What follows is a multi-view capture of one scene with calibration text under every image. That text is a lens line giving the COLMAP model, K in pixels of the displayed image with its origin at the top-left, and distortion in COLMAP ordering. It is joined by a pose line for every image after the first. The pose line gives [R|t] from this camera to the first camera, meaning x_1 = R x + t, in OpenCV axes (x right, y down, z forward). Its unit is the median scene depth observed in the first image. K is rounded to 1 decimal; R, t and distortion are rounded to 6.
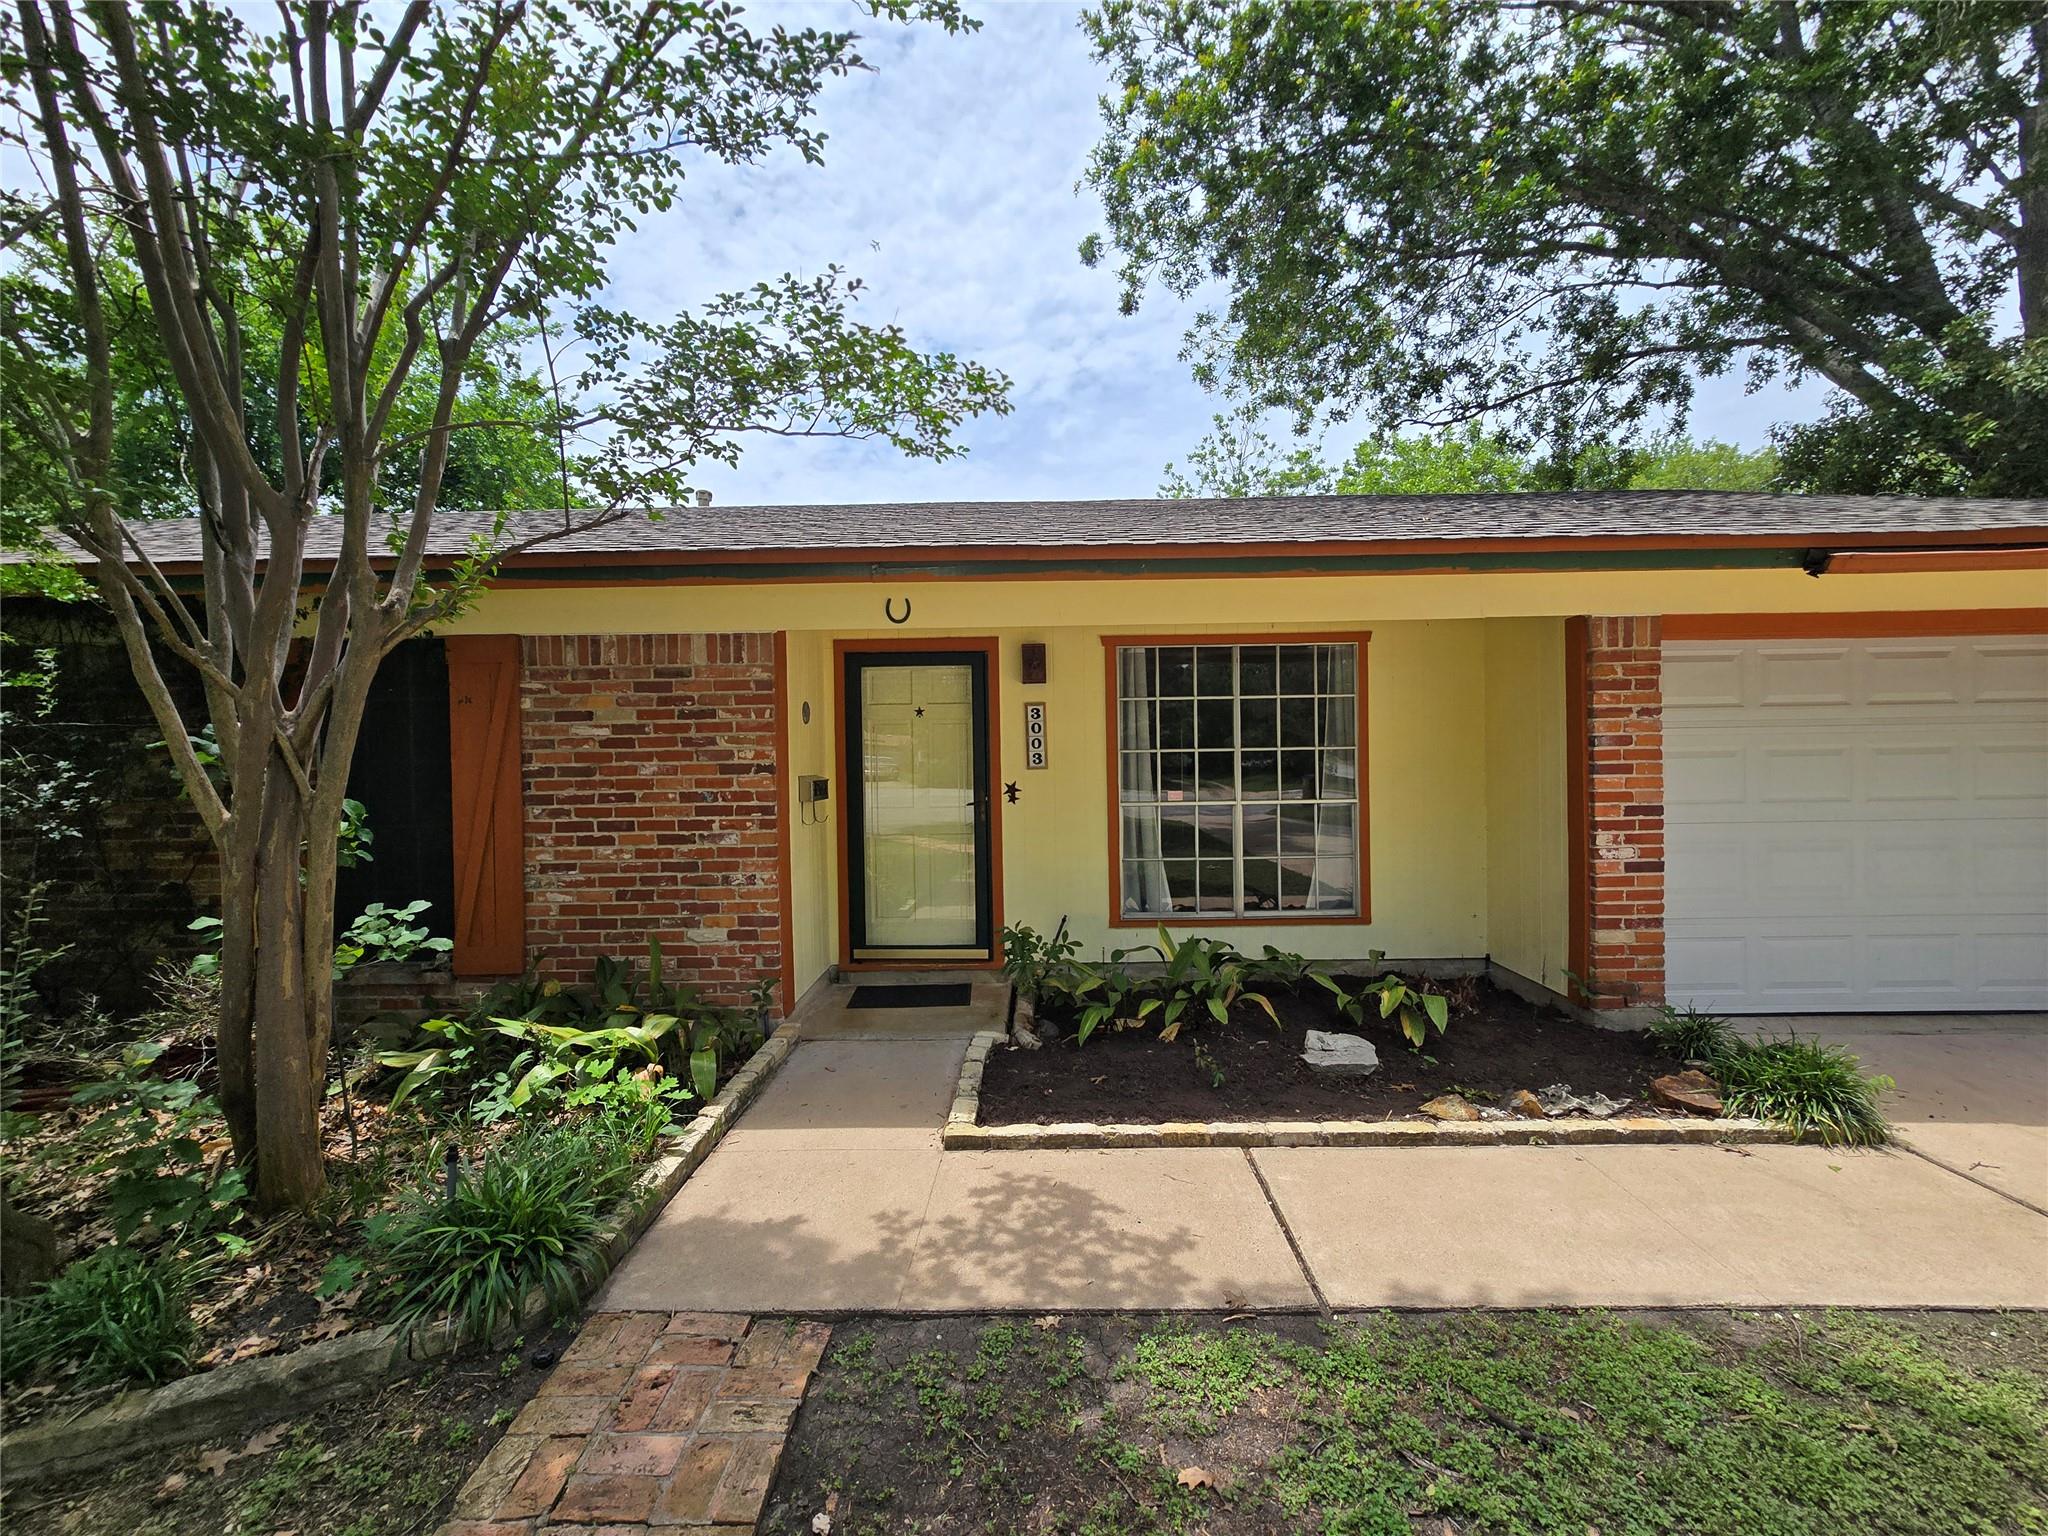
lens RADIAL K [[839.5, 0, 1032.6], [0, 839.5, 765.0], [0, 0, 1]] dist [-0.002430, -0.000533]
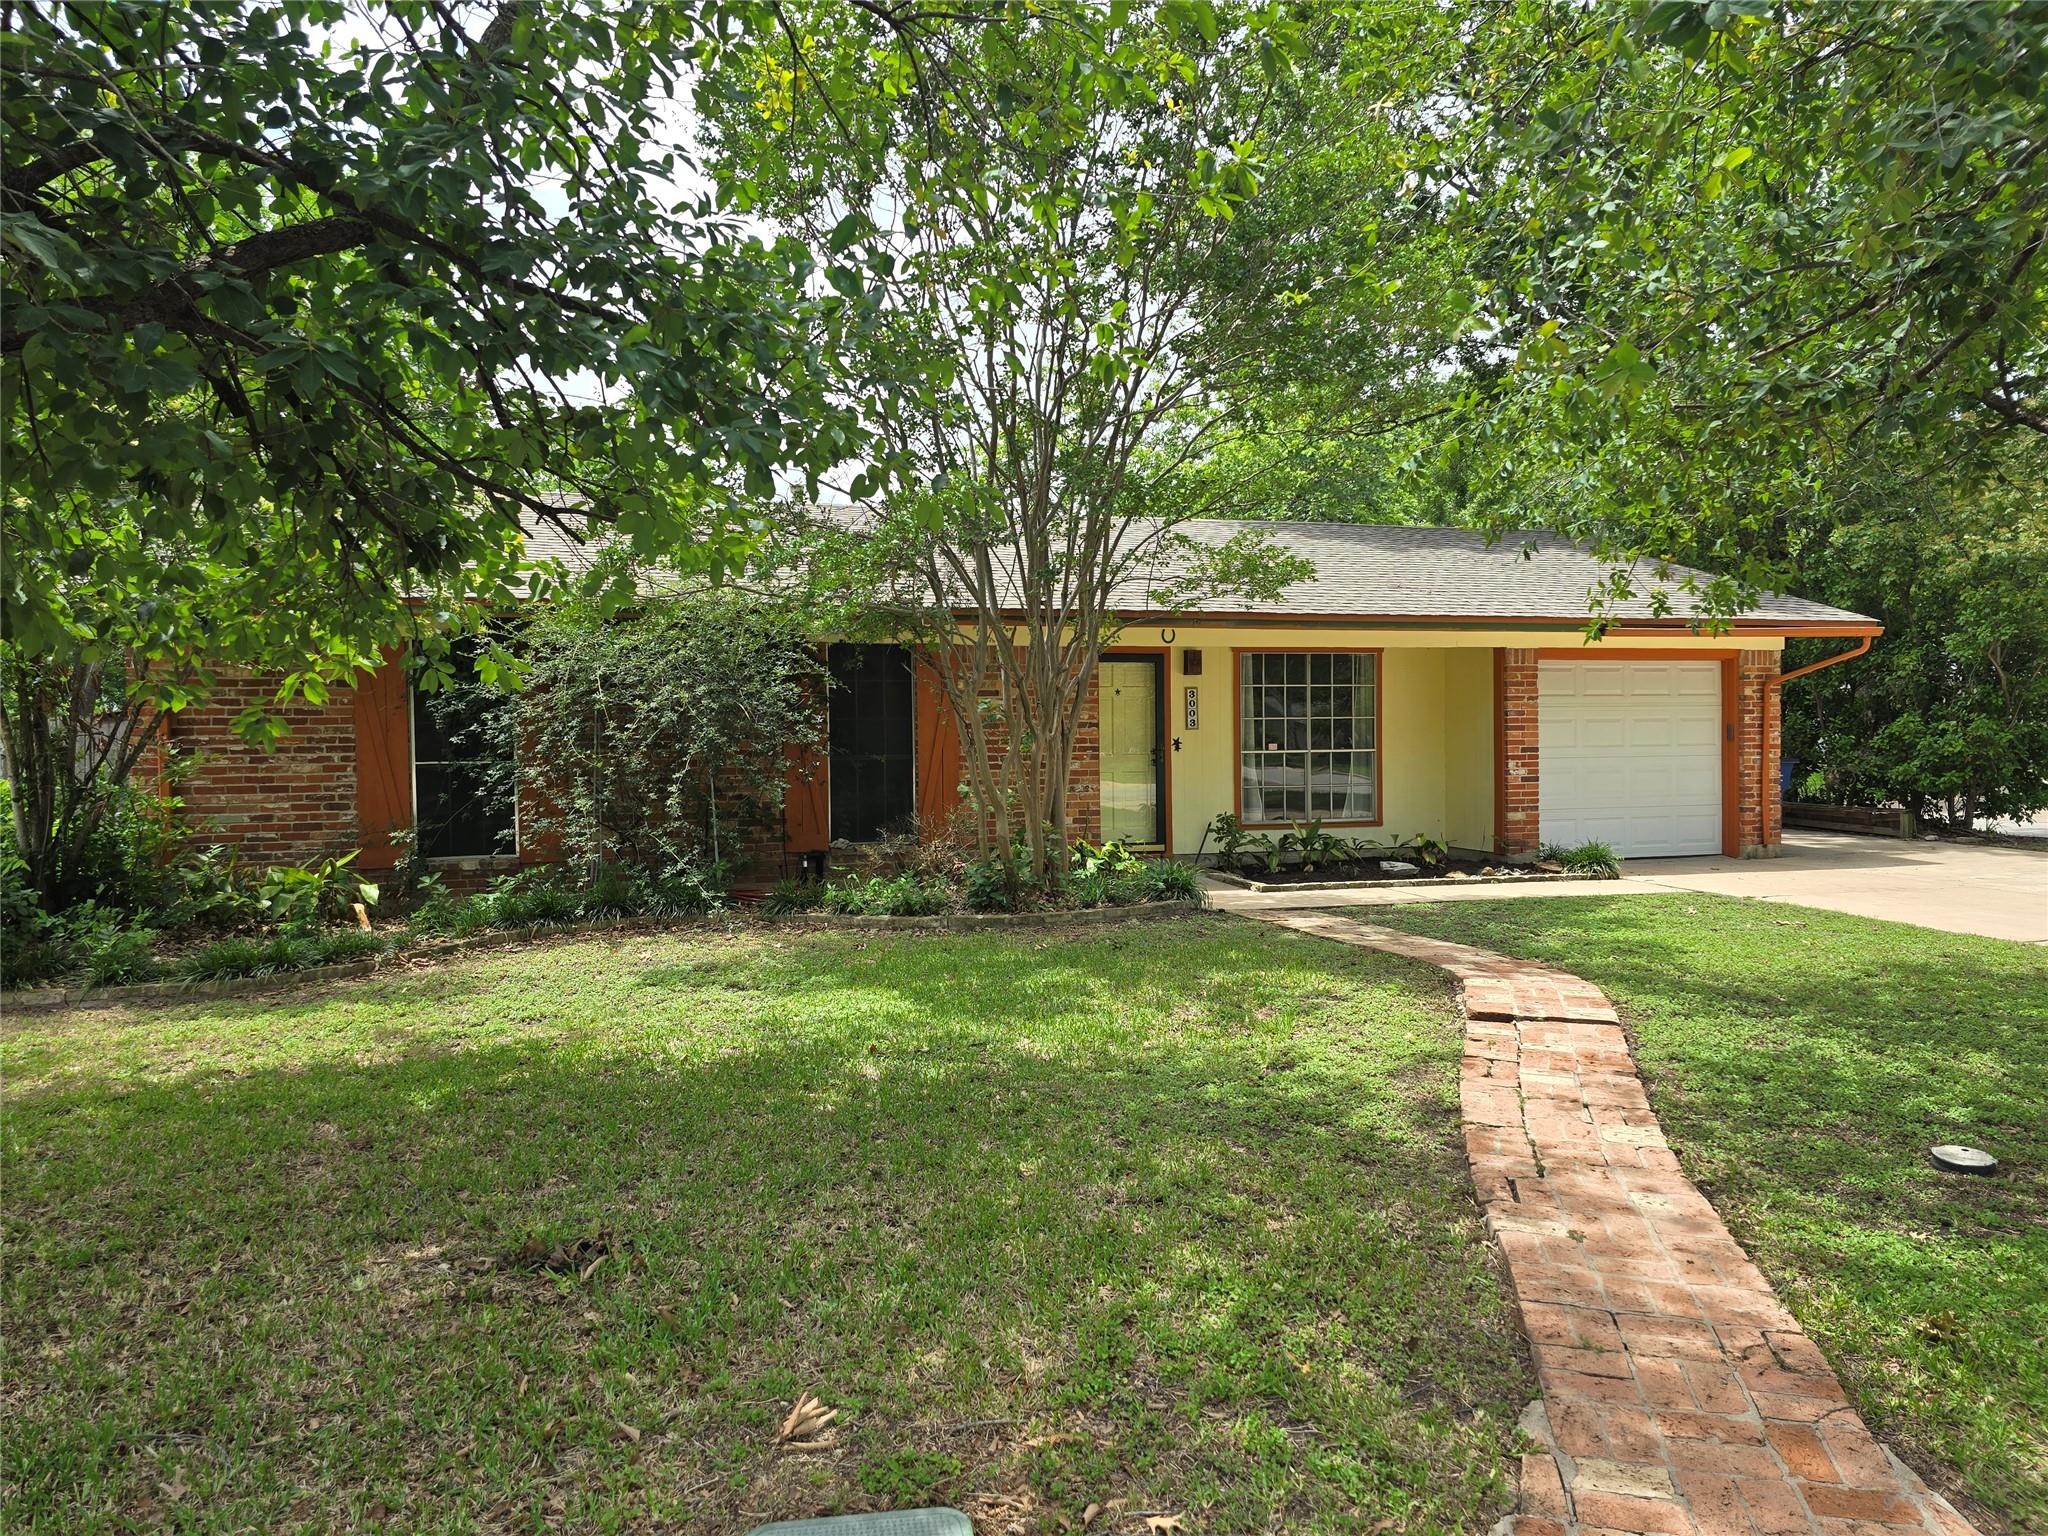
lens RADIAL K [[1223.3, 0, 1024.0], [0, 1223.3, 768.0], [0, 0, 1]] dist [-0.000622, -0.000174]
pose [[0.971267, -0.003933, 0.237959, -1.055296], [0.001383, 0.999940, 0.010881, 0.064097], [-0.237988, -0.010239, 0.971214, -1.434295]]
